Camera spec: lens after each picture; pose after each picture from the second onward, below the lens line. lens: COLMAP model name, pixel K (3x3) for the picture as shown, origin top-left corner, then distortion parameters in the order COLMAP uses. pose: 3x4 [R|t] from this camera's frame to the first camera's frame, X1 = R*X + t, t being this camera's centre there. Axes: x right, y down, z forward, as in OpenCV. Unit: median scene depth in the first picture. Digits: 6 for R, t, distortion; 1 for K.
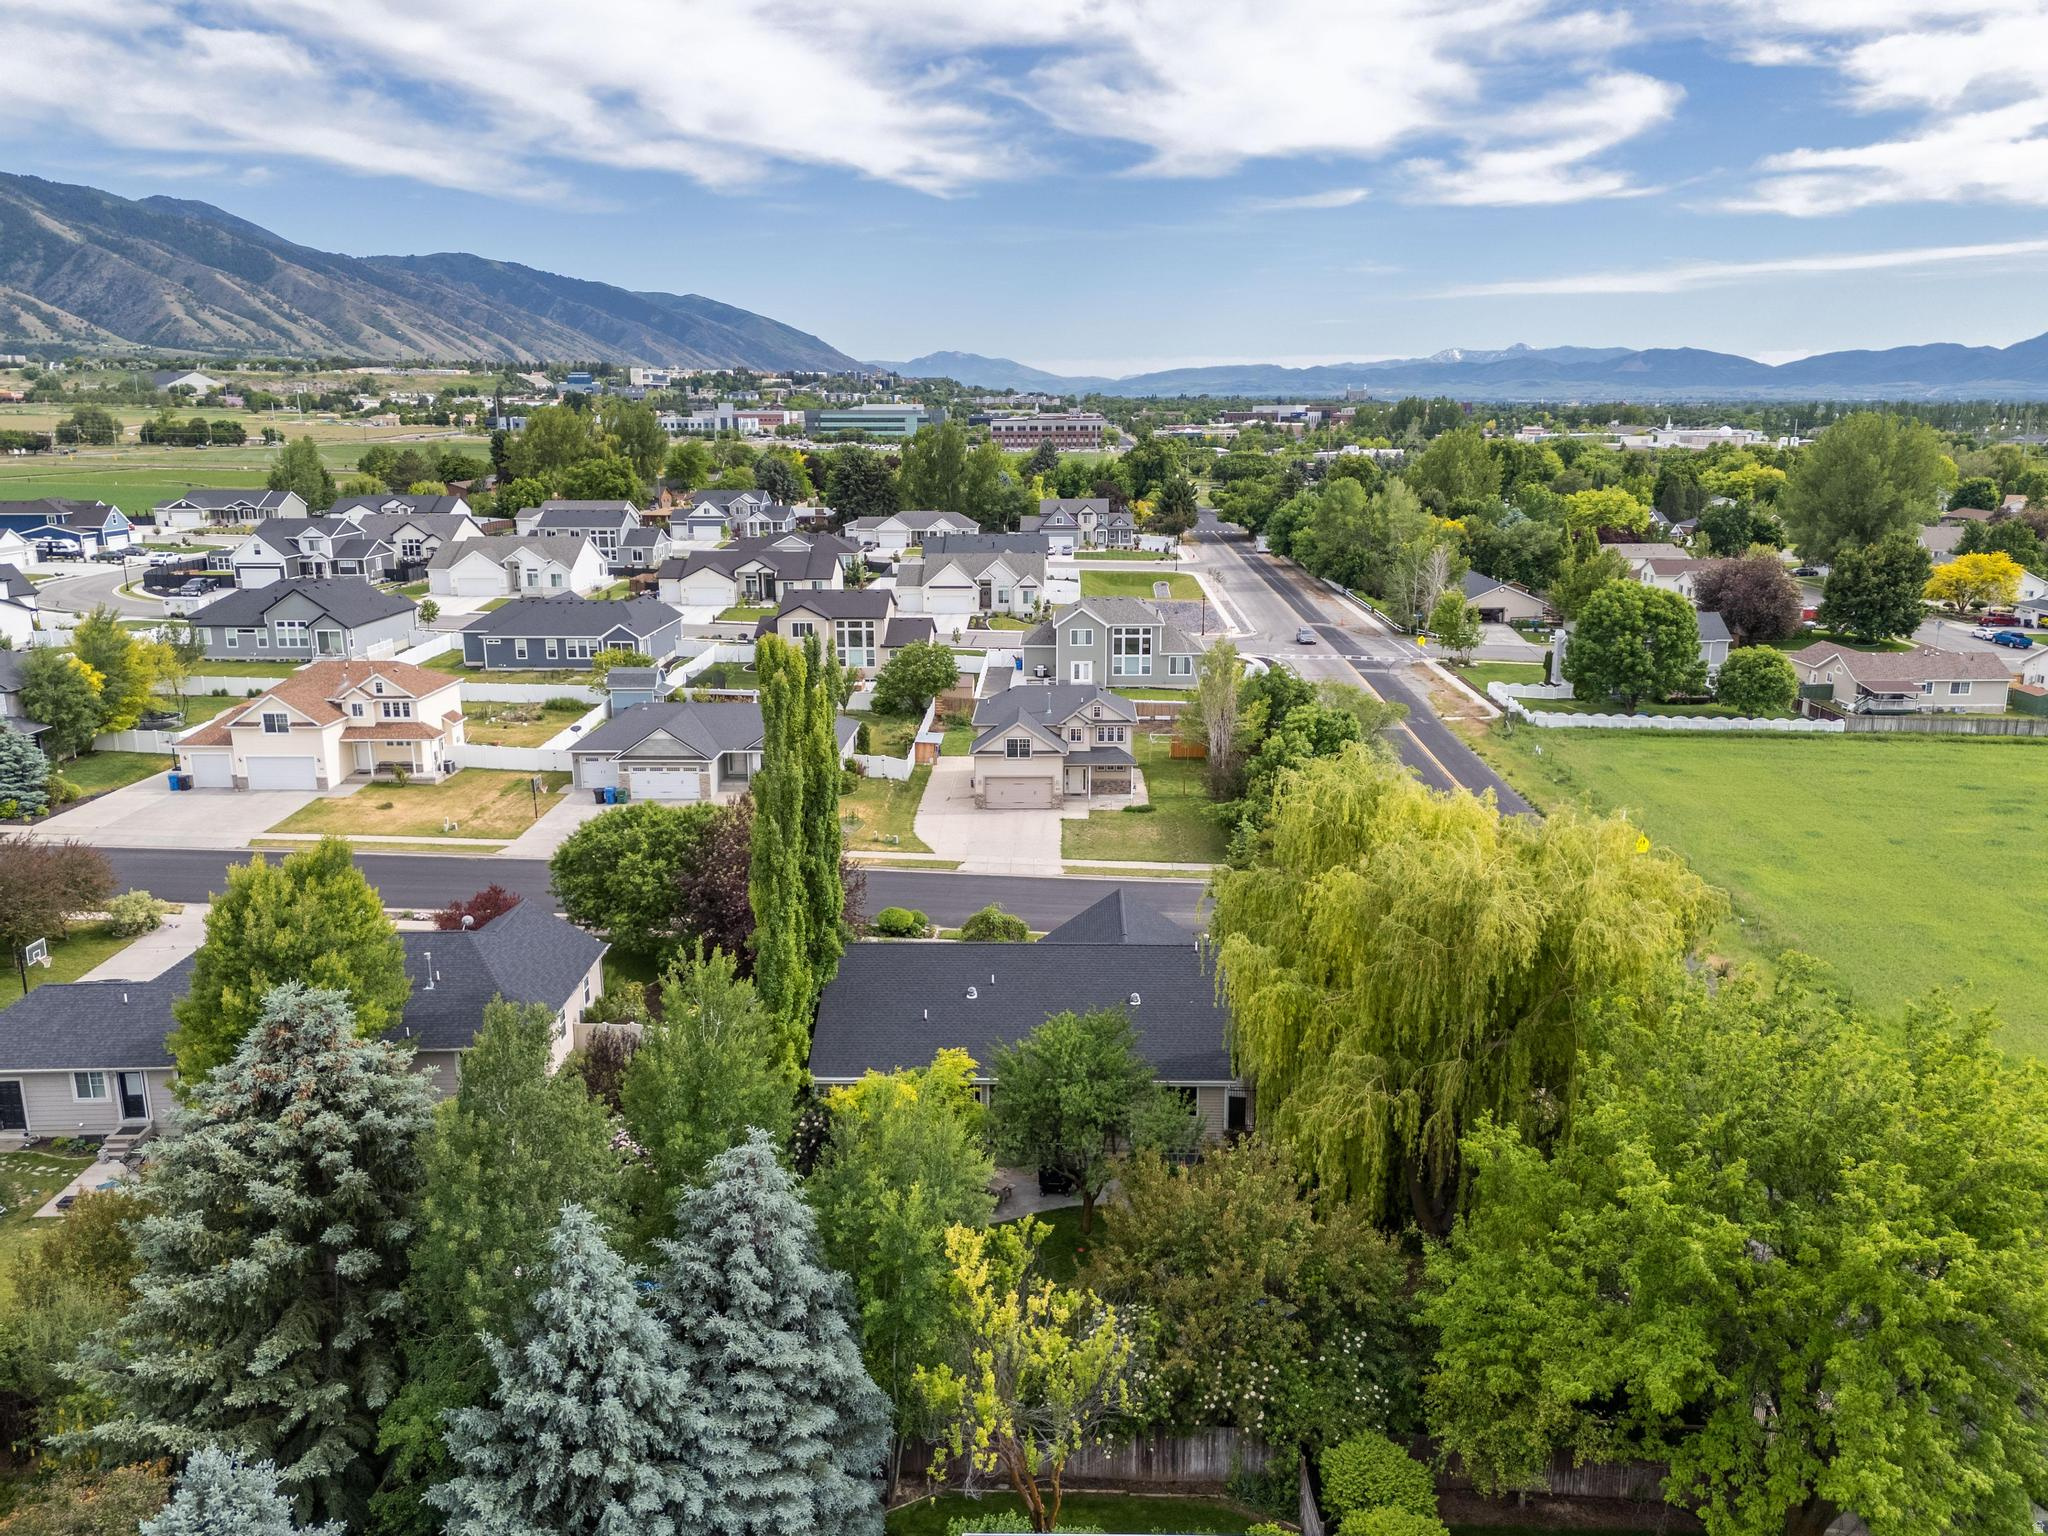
lens RADIAL K [[1533.8, 0, 1025.3], [0, 1533.8, 752.0], [0, 0, 1]] dist [0.055882, -0.055515]
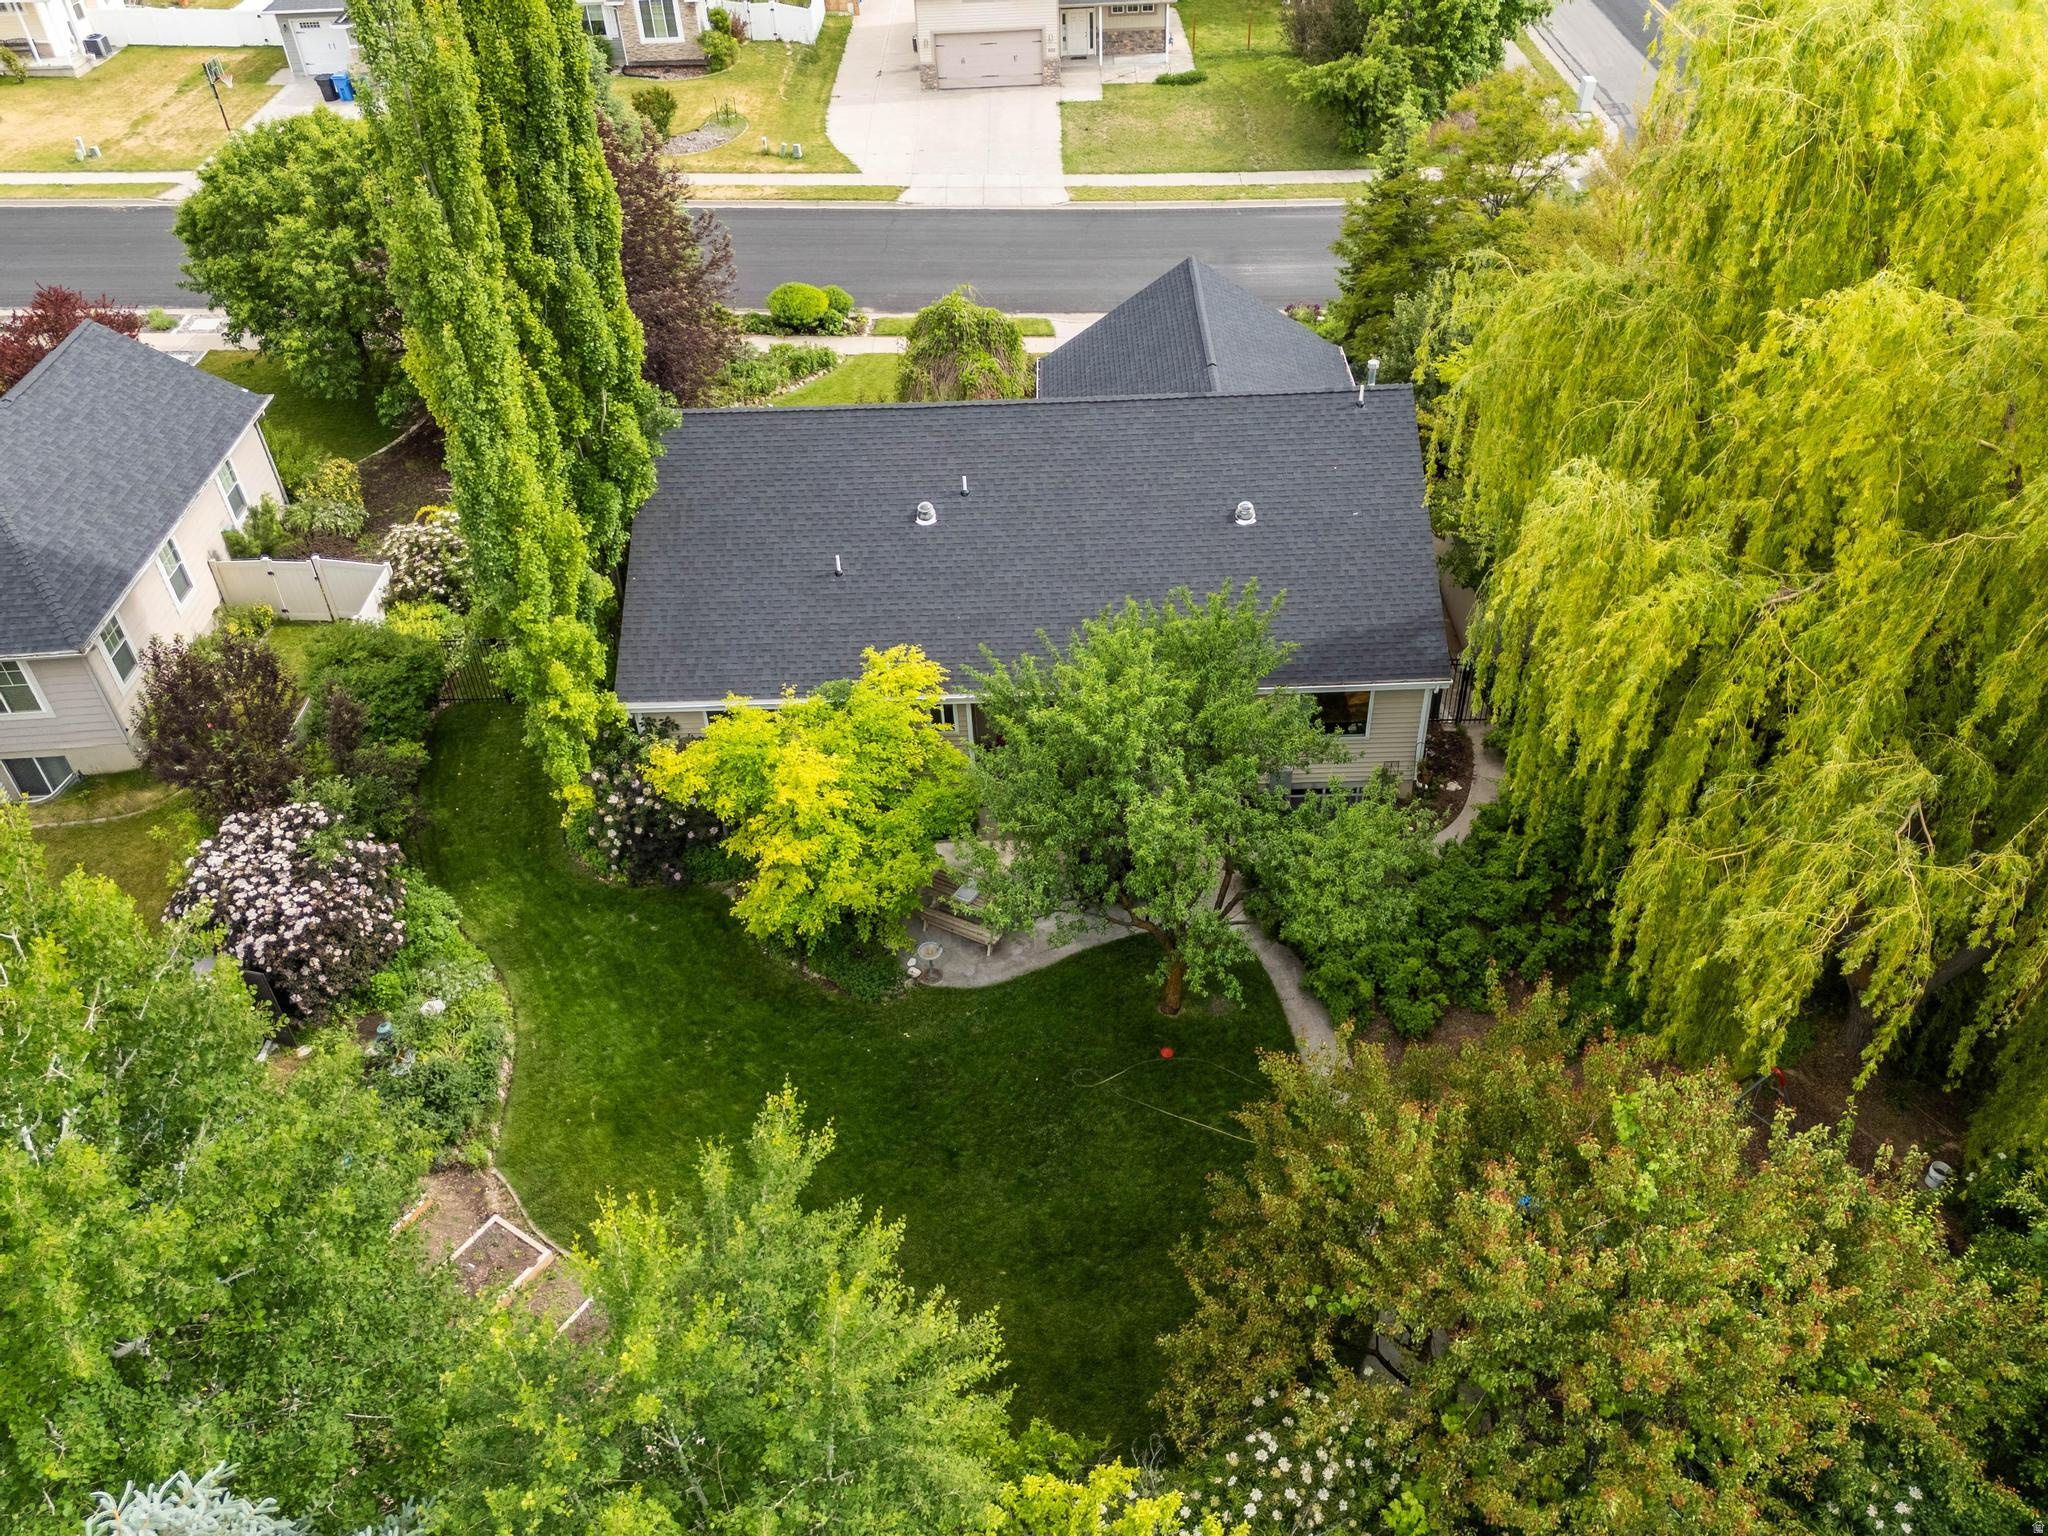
lens RADIAL K [[1533.8, 0, 1025.3], [0, 1533.8, 752.0], [0, 0, 1]] dist [0.055882, -0.055515]
pose [[0.999061, -0.043184, 0.003604, -0.003028], [0.037176, 0.896851, 0.440768, 0.001756], [-0.022266, -0.440220, 0.897614, 0.220443]]
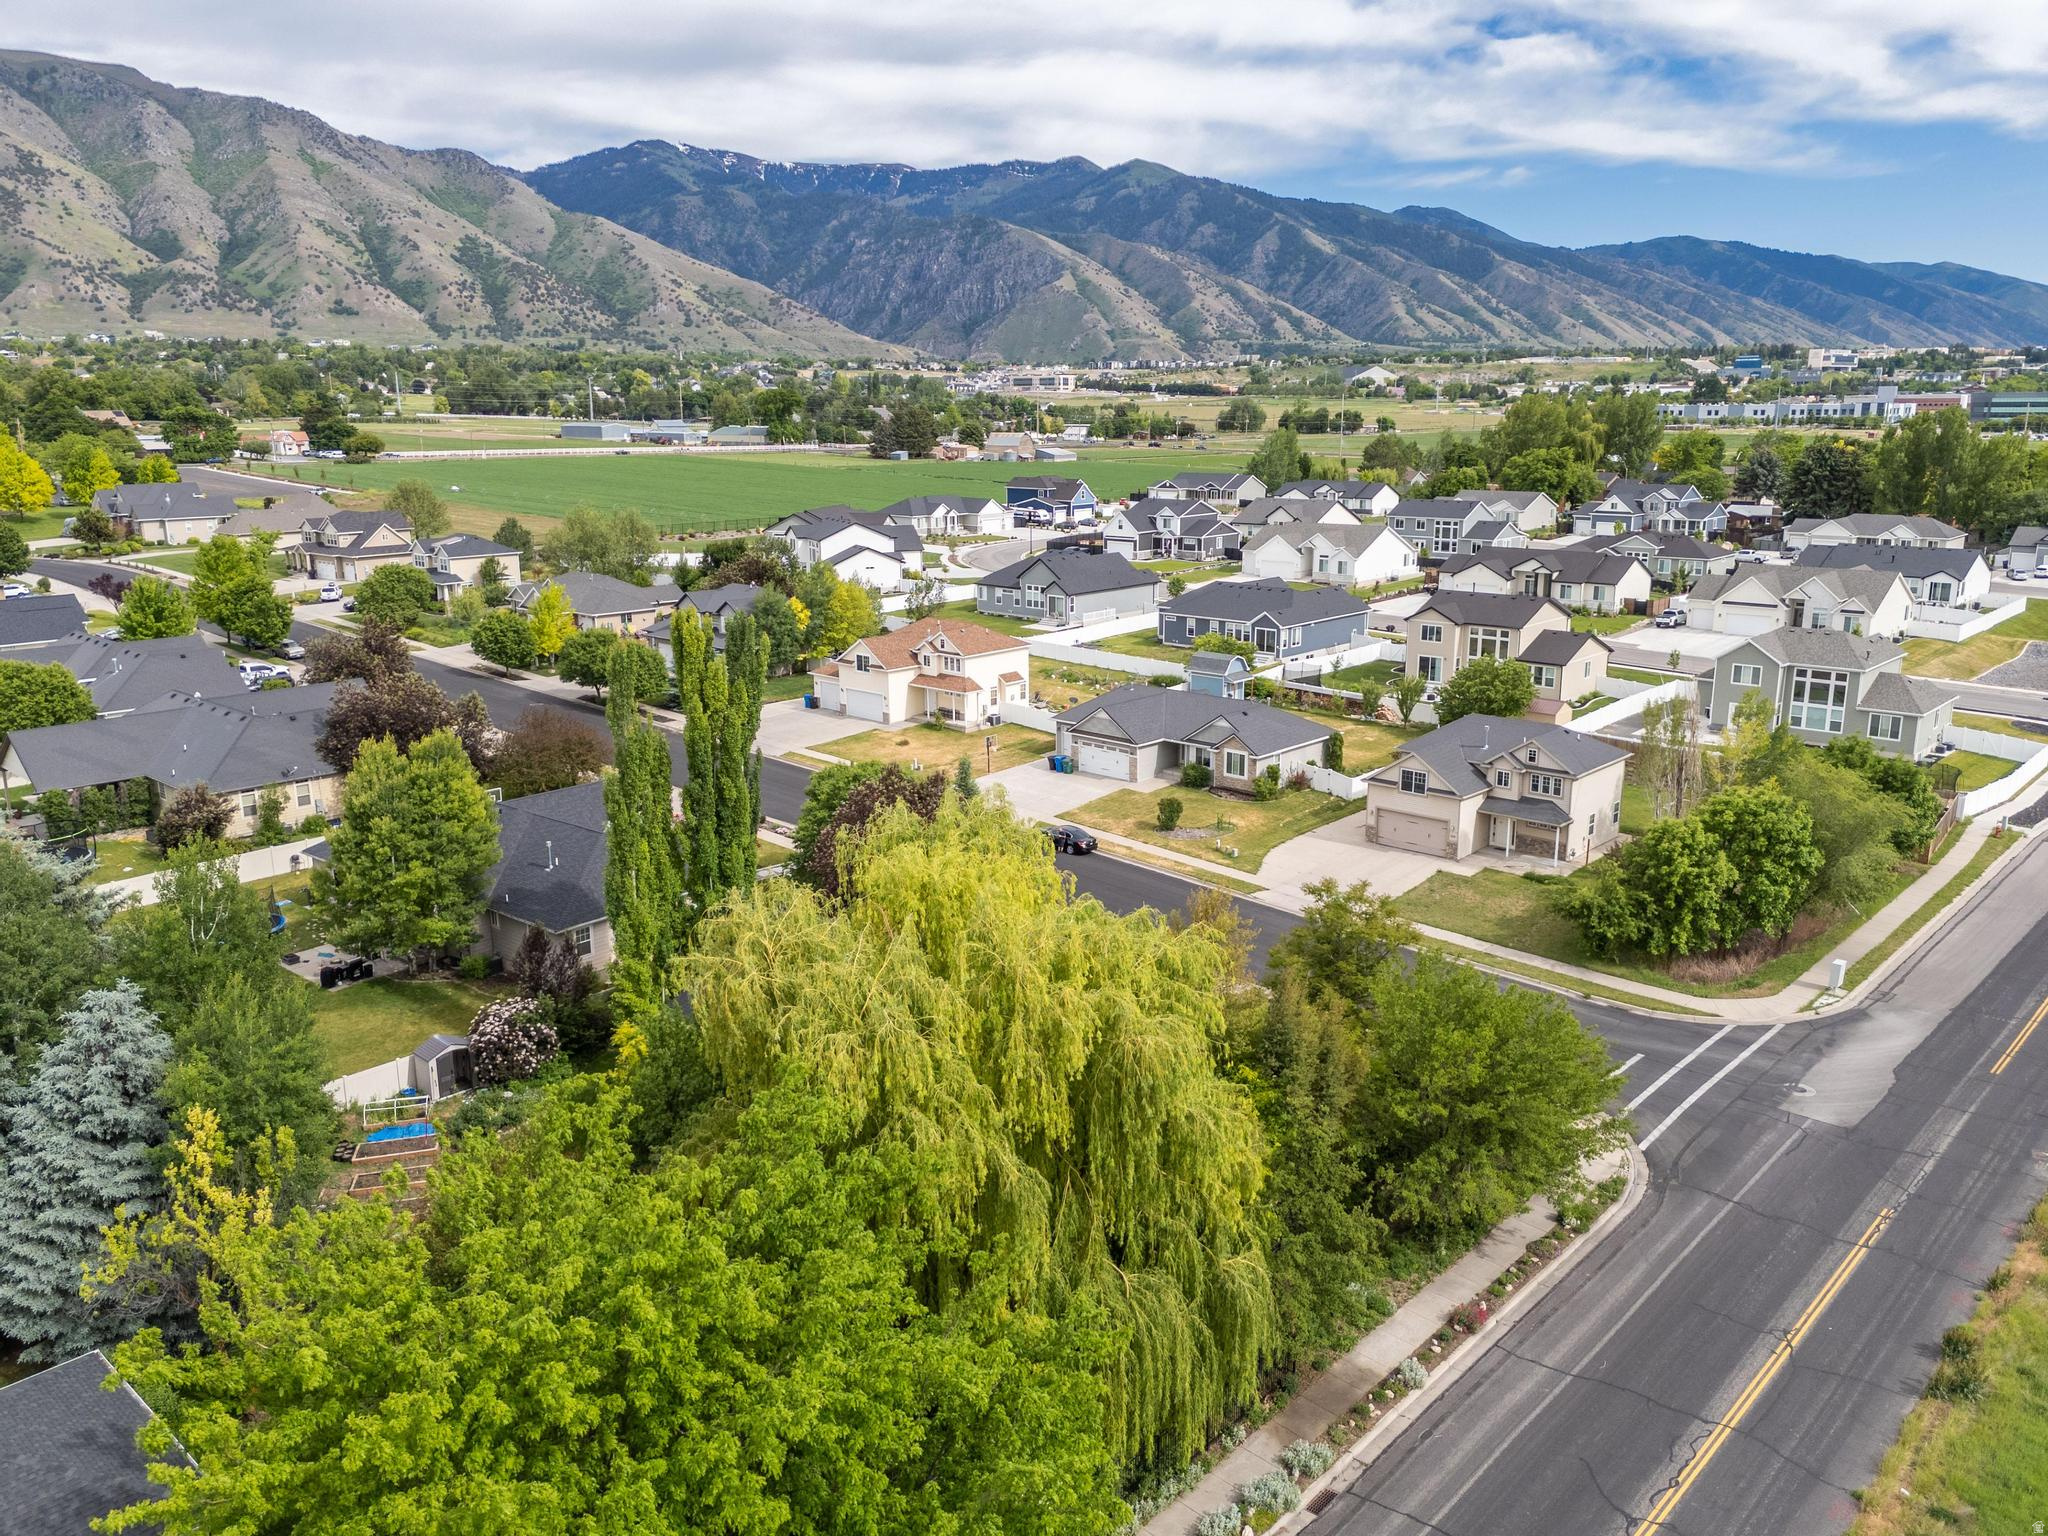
lens RADIAL K [[1533.4, 0, 1024.0], [0, 1533.4, 768.0], [0, 0, 1]] dist [0.068407, -0.056620]
pose [[0.745491, 0.153457, -0.648609, 0.289803], [-0.142717, 0.987316, 0.069559, -0.028763], [0.651057, 0.040712, 0.757937, 0.133231]]
